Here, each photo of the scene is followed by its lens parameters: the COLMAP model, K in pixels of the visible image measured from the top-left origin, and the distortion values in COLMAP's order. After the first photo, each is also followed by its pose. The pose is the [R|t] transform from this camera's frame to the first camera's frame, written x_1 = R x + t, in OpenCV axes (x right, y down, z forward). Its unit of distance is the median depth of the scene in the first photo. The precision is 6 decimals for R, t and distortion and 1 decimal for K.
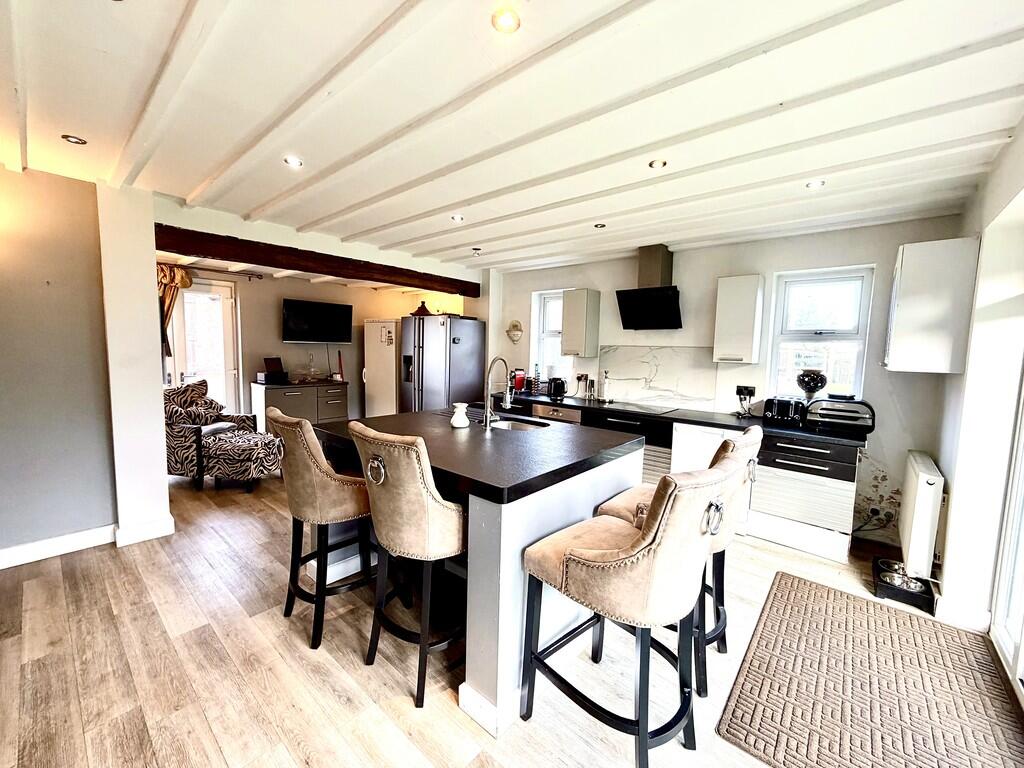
lens RADIAL K [[407.0, 0, 505.4], [0, 407.0, 383.8], [0, 0, 1]] dist [0.002508, -0.000070]
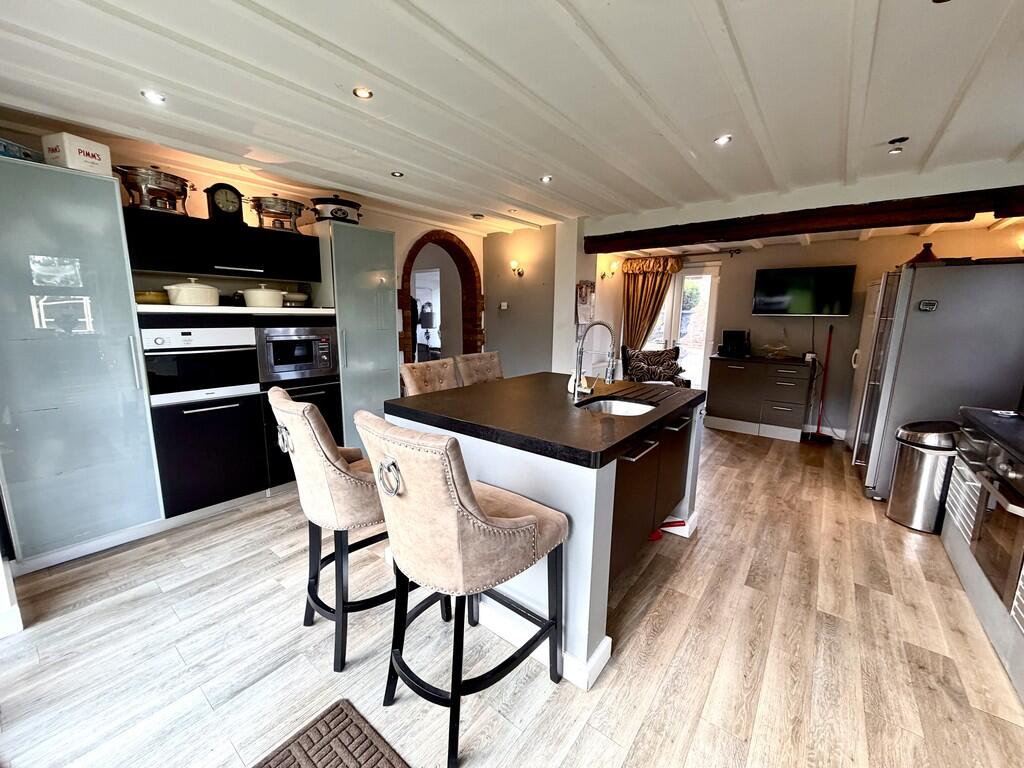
lens RADIAL K [[407.0, 0, 509.6], [0, 407.0, 383.7], [0, 0, 1]] dist [0.002508, -0.000070]
pose [[0.050428, 0.146118, -0.987981, 0.524644], [-0.103112, 0.984715, 0.140372, -0.023132], [0.993391, 0.094794, 0.064724, 0.475706]]
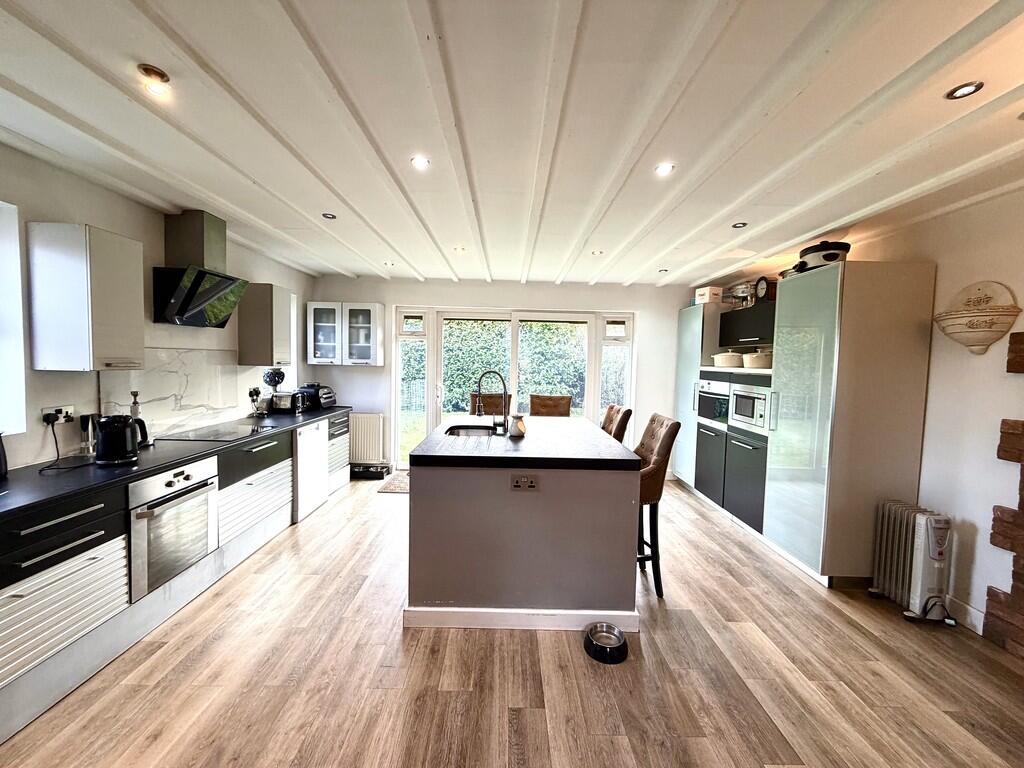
lens RADIAL K [[407.0, 0, 507.3], [0, 407.0, 381.2], [0, 0, 1]] dist [0.002508, -0.000070]
pose [[-0.652851, -0.077679, 0.753493, -0.568604], [0.031263, 0.991117, 0.129264, -0.114085], [-0.756841, 0.107947, -0.644623, 1.061523]]
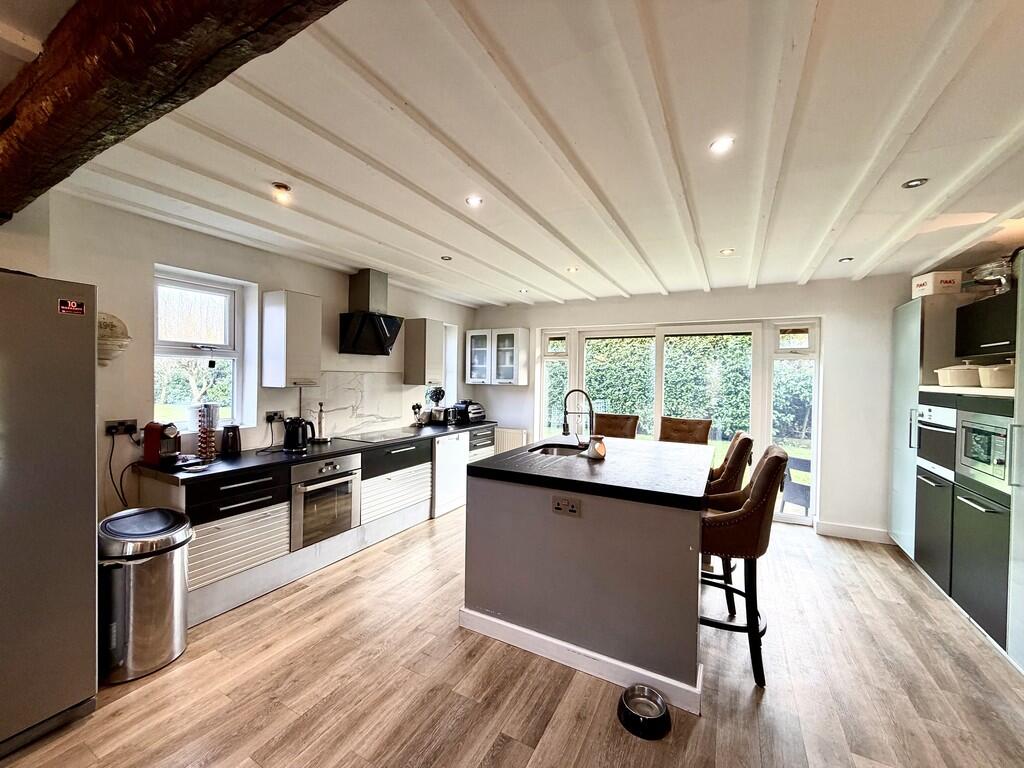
lens RADIAL K [[407.0, 0, 508.7], [0, 407.0, 381.2], [0, 0, 1]] dist [0.002508, -0.000070]
pose [[-0.209827, -0.036749, 0.977048, -0.667727], [0.070137, 0.996153, 0.052530, -0.099266], [-0.975220, 0.079549, -0.206442, 0.876541]]
